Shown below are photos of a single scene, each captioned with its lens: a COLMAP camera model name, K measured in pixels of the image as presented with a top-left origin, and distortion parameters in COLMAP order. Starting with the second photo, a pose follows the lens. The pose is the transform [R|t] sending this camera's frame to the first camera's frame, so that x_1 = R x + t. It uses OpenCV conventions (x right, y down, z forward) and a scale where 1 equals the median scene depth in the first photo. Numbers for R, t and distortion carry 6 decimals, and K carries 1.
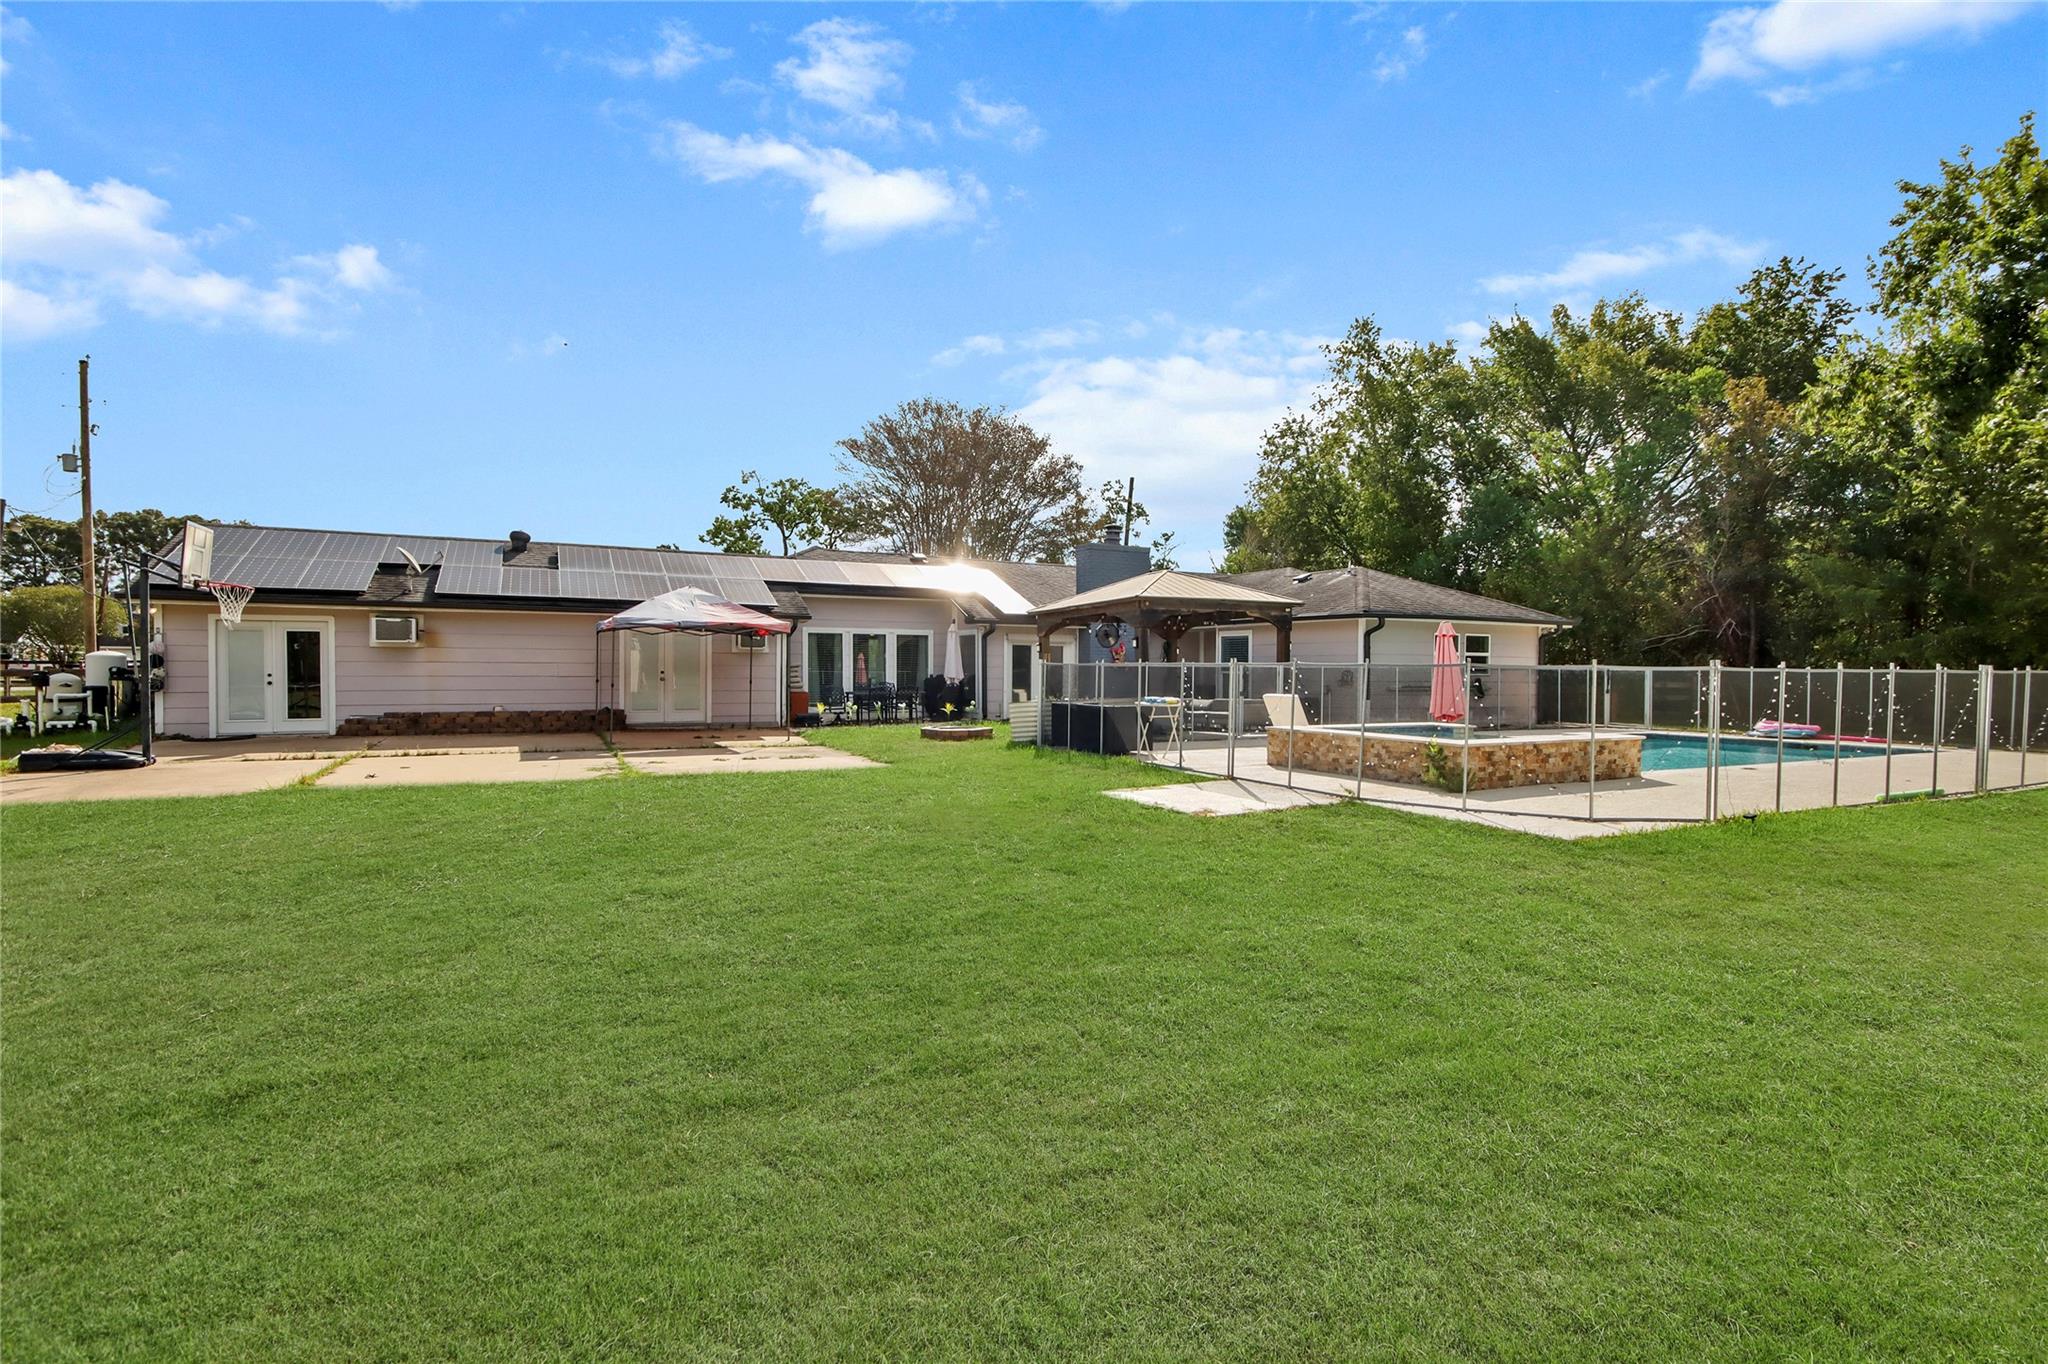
lens RADIAL K [[954.3, 0, 1072.5], [0, 954.3, 684.2], [0, 0, 1]] dist [-0.003459, -0.000618]
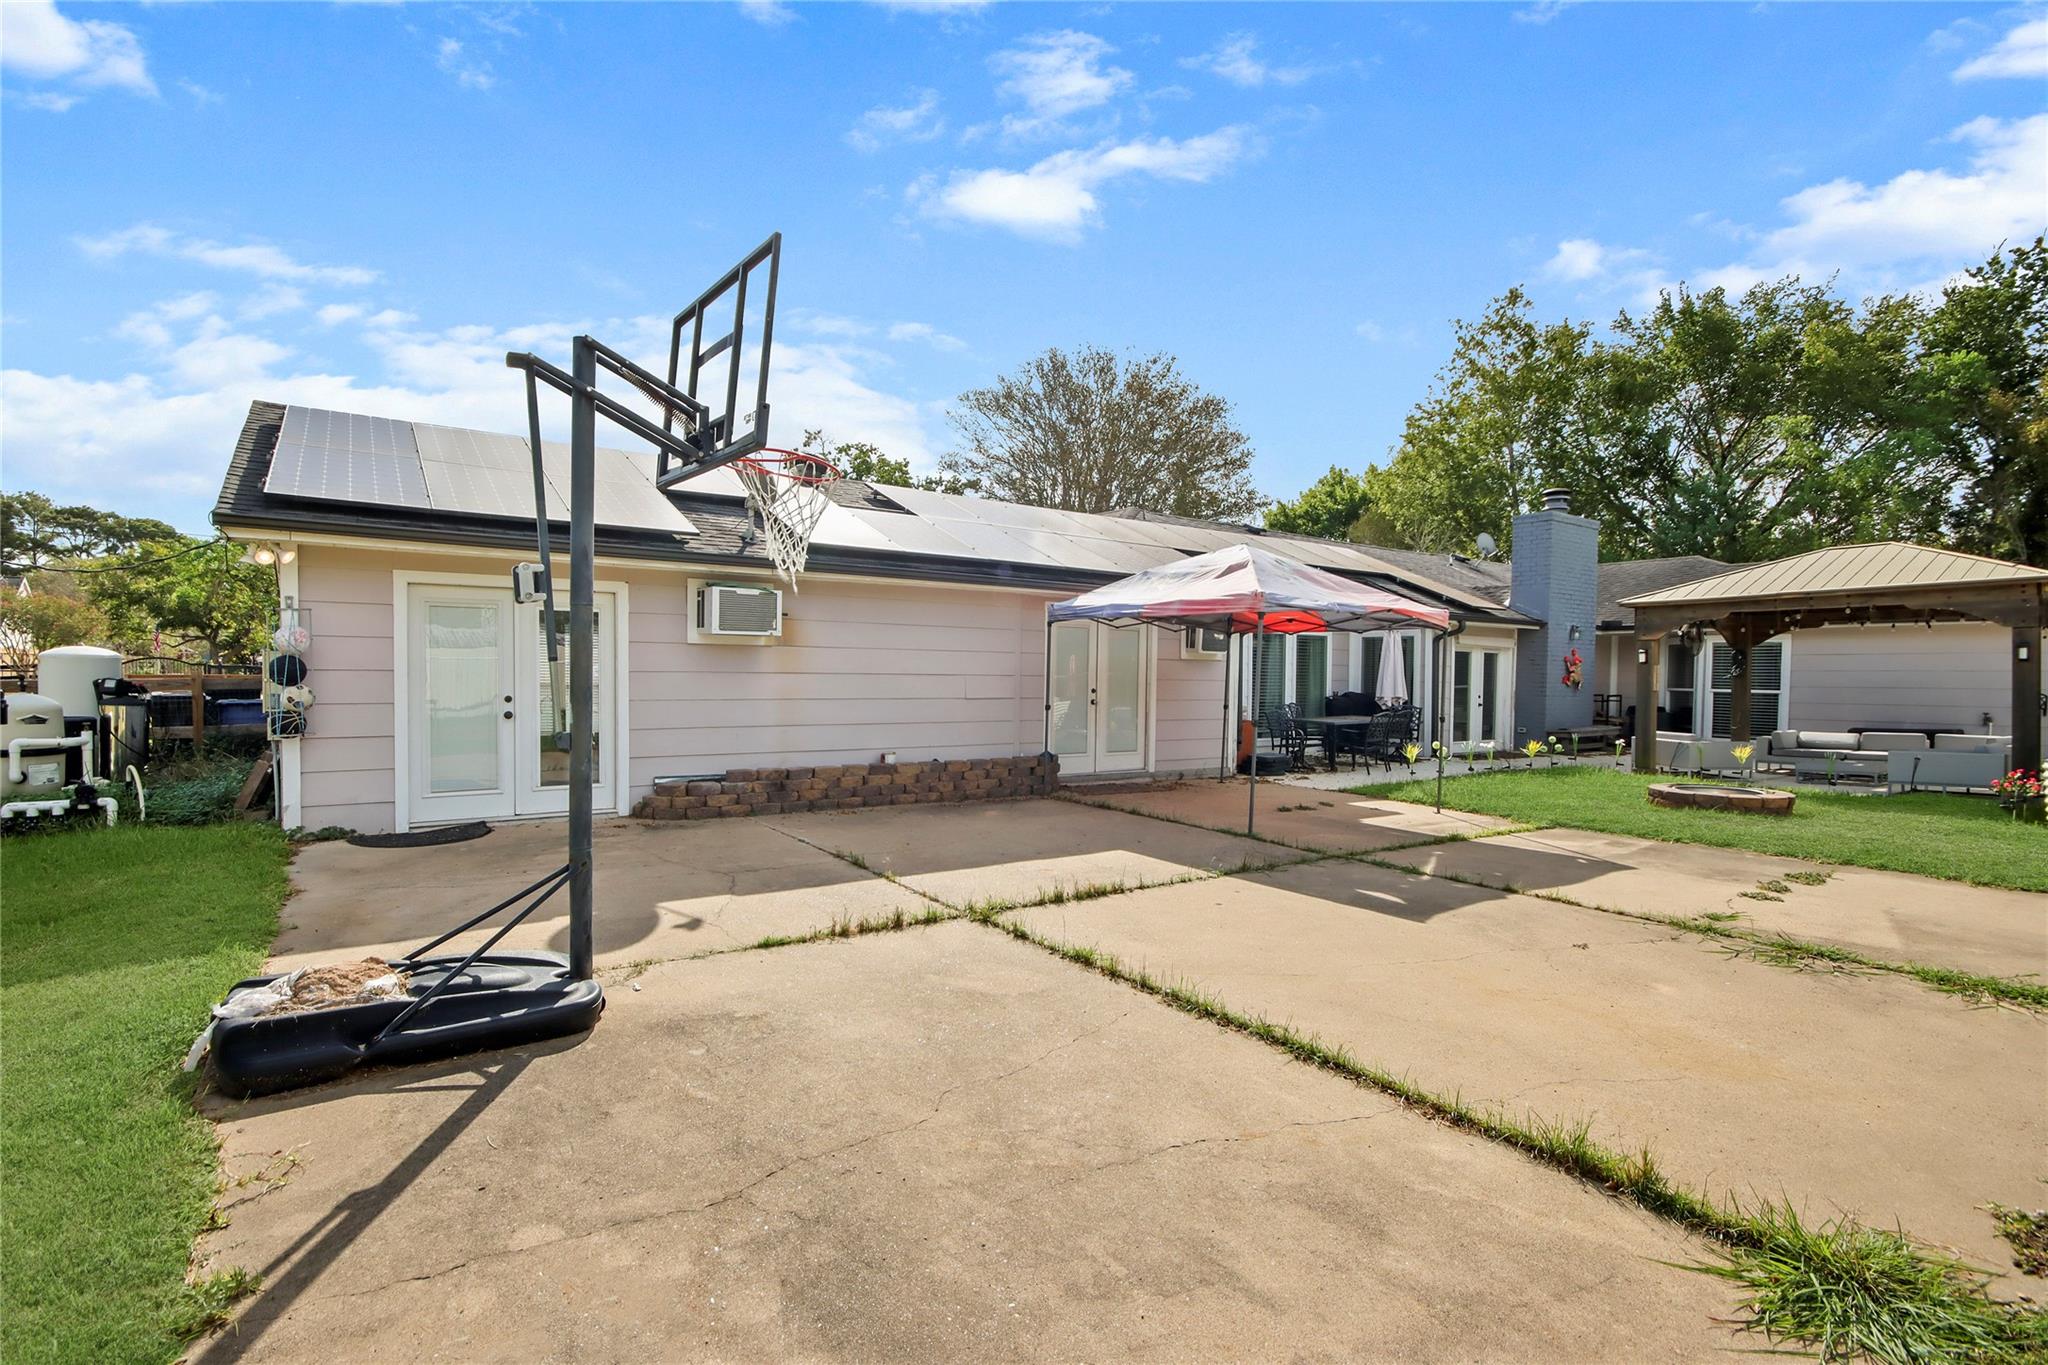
lens RADIAL K [[954.3, 0, 1072.5], [0, 954.3, 684.7], [0, 0, 1]] dist [-0.003459, -0.000618]
pose [[0.991873, 0.003261, 0.127190, -0.567350], [-0.002567, 0.999981, -0.005622, -0.013667], [-0.127206, 0.005249, 0.991862, 0.438154]]
